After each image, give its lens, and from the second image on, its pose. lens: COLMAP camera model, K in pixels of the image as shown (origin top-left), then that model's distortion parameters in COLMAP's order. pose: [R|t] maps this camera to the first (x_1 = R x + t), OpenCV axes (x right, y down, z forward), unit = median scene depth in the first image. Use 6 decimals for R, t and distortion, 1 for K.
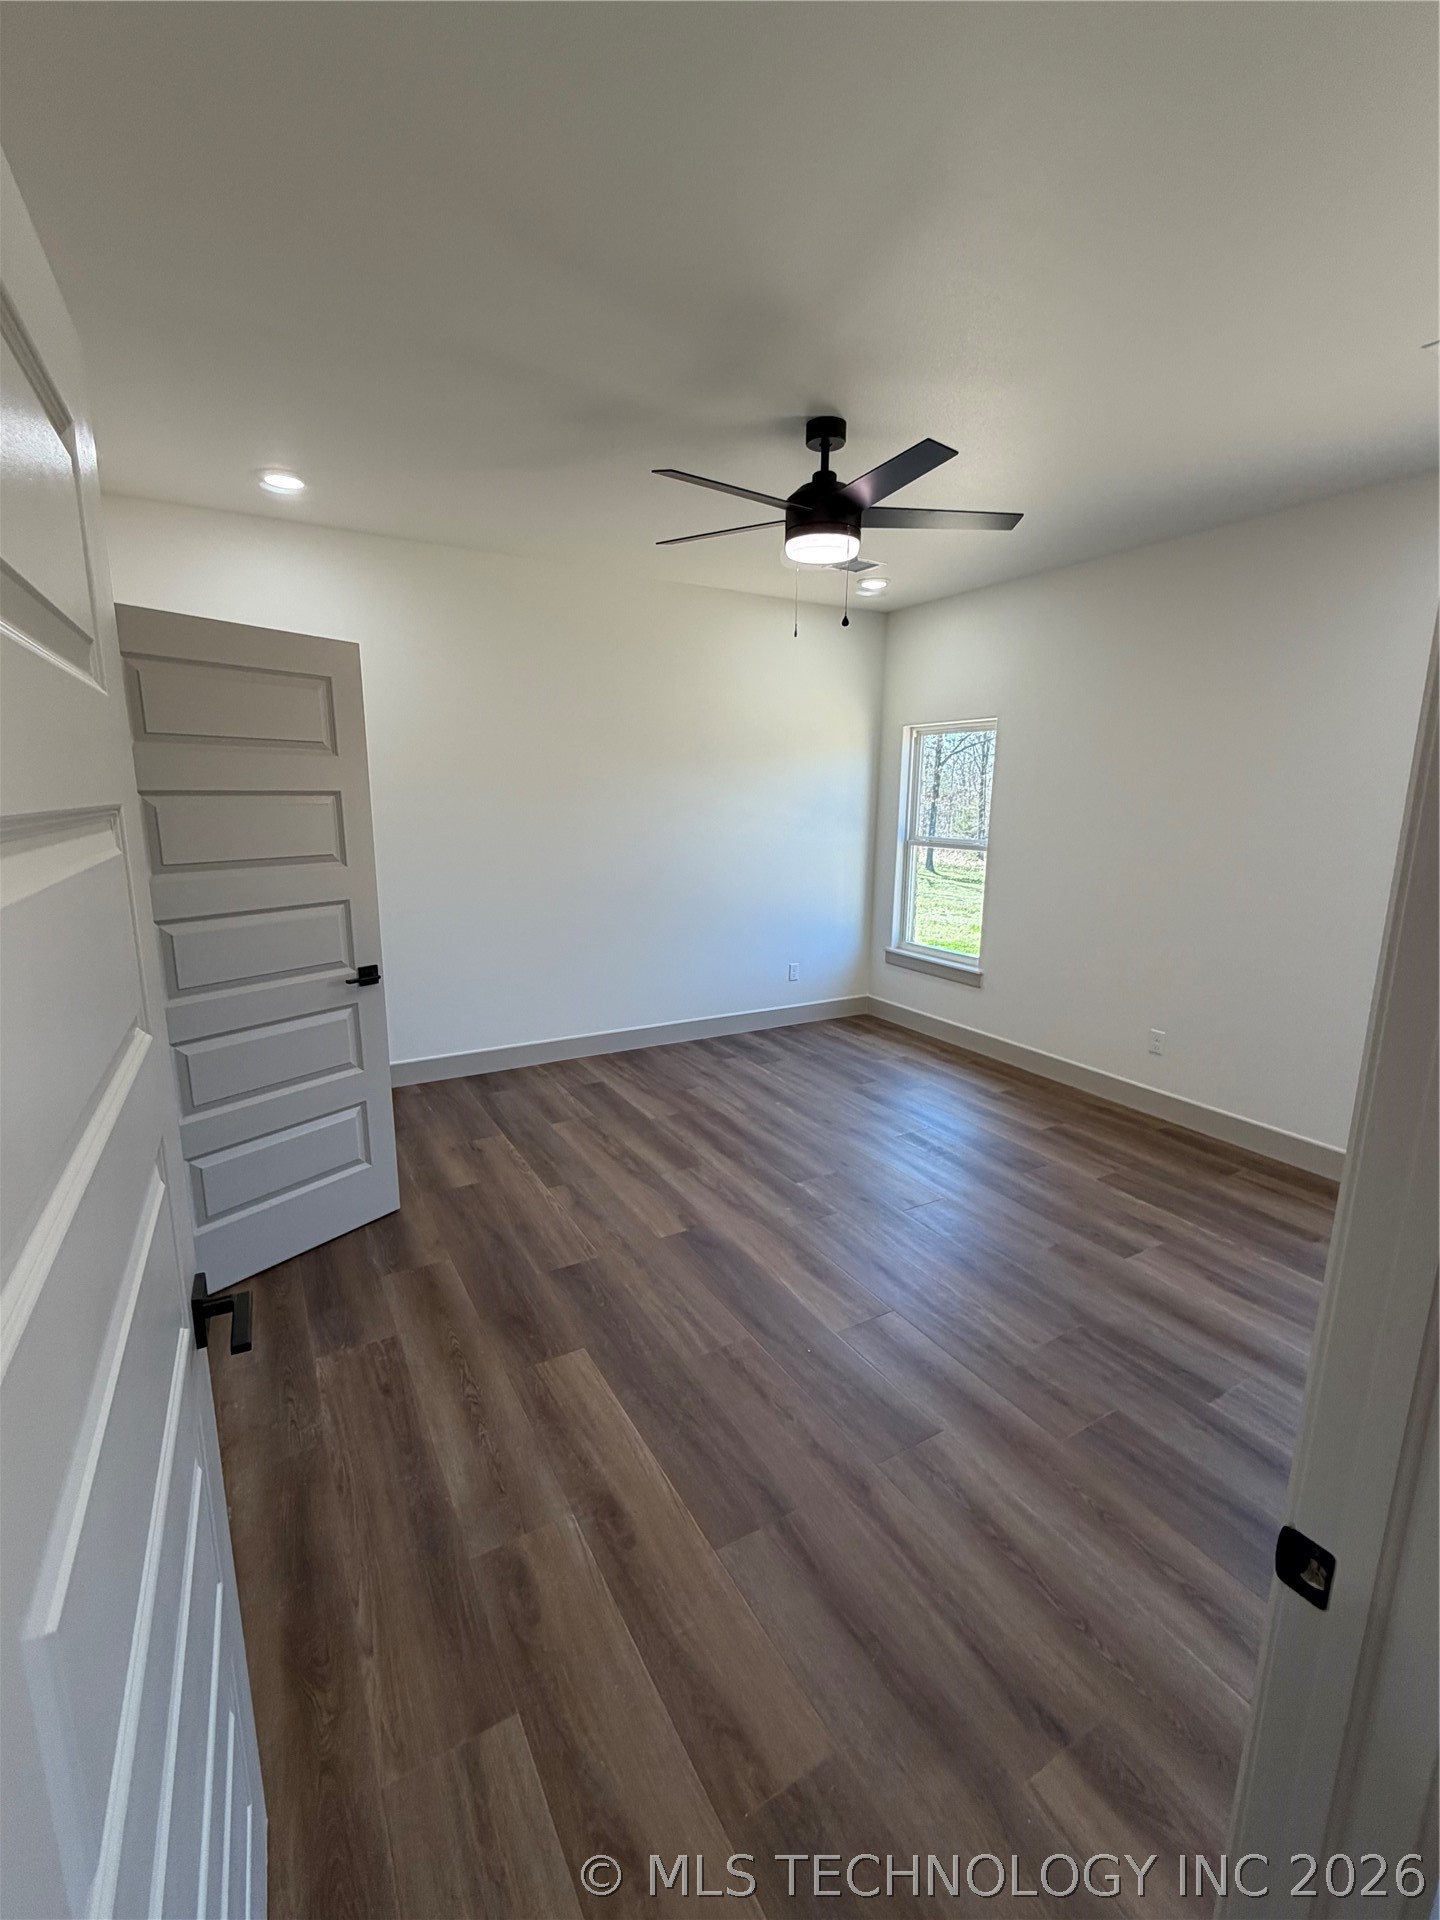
lens RADIAL K [[829.1, 0, 722.0], [0, 829.1, 957.8], [0, 0, 1]] dist [-0.000425, 0.000031]
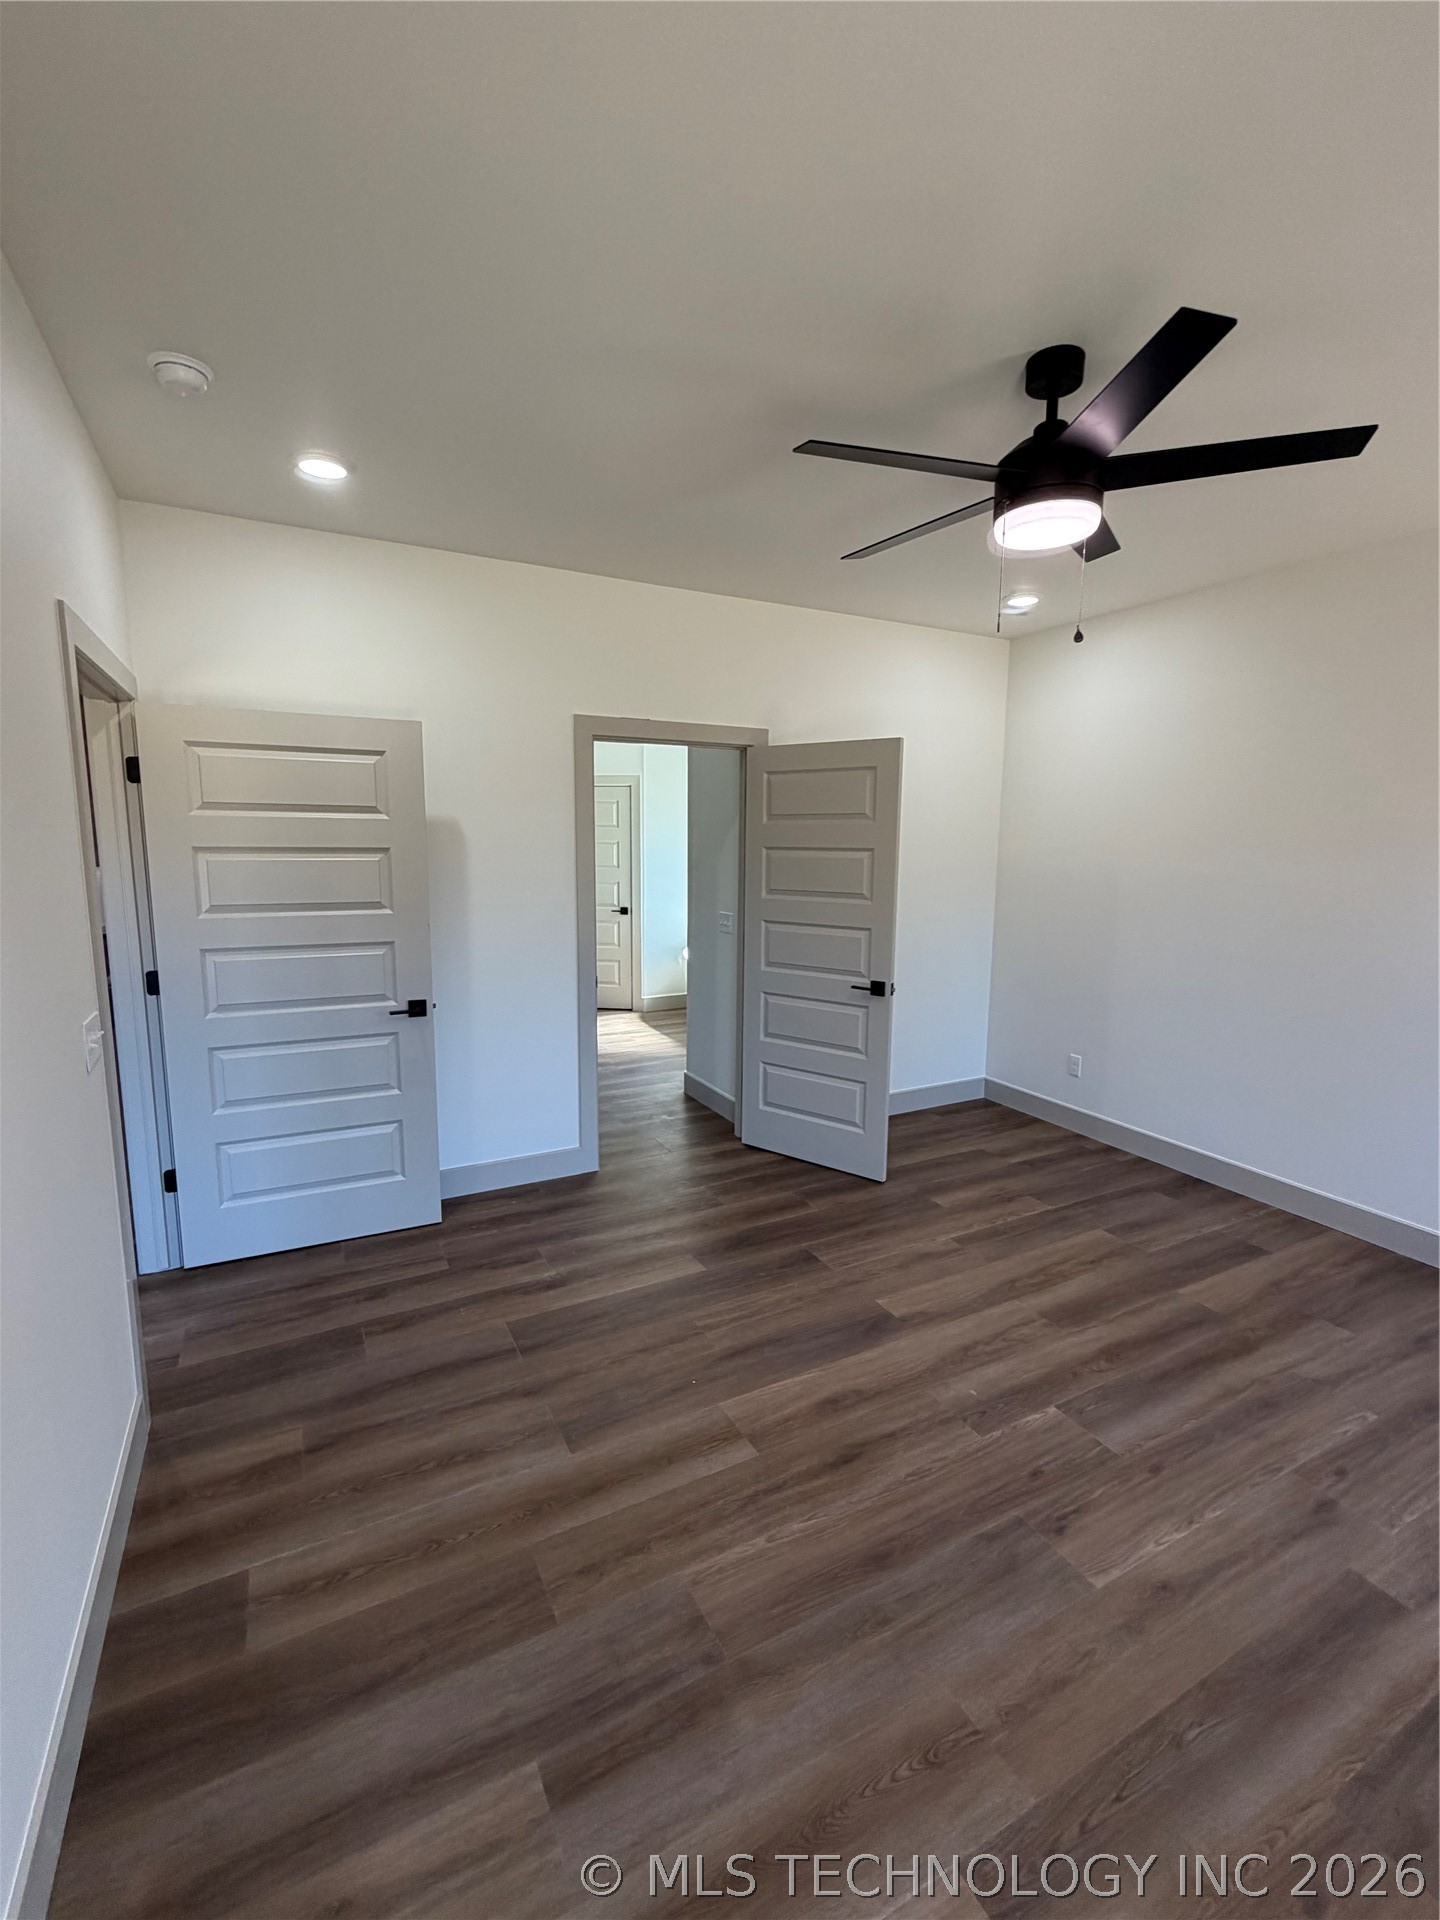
lens RADIAL K [[840.7, 0, 722.2], [0, 840.7, 951.6], [0, 0, 1]] dist [-0.003454, -0.000359]
pose [[-0.046880, 0.119119, -0.991773, 0.940008], [-0.204660, 0.970656, 0.126257, -0.161170], [0.977710, 0.208895, -0.021125, 0.827113]]
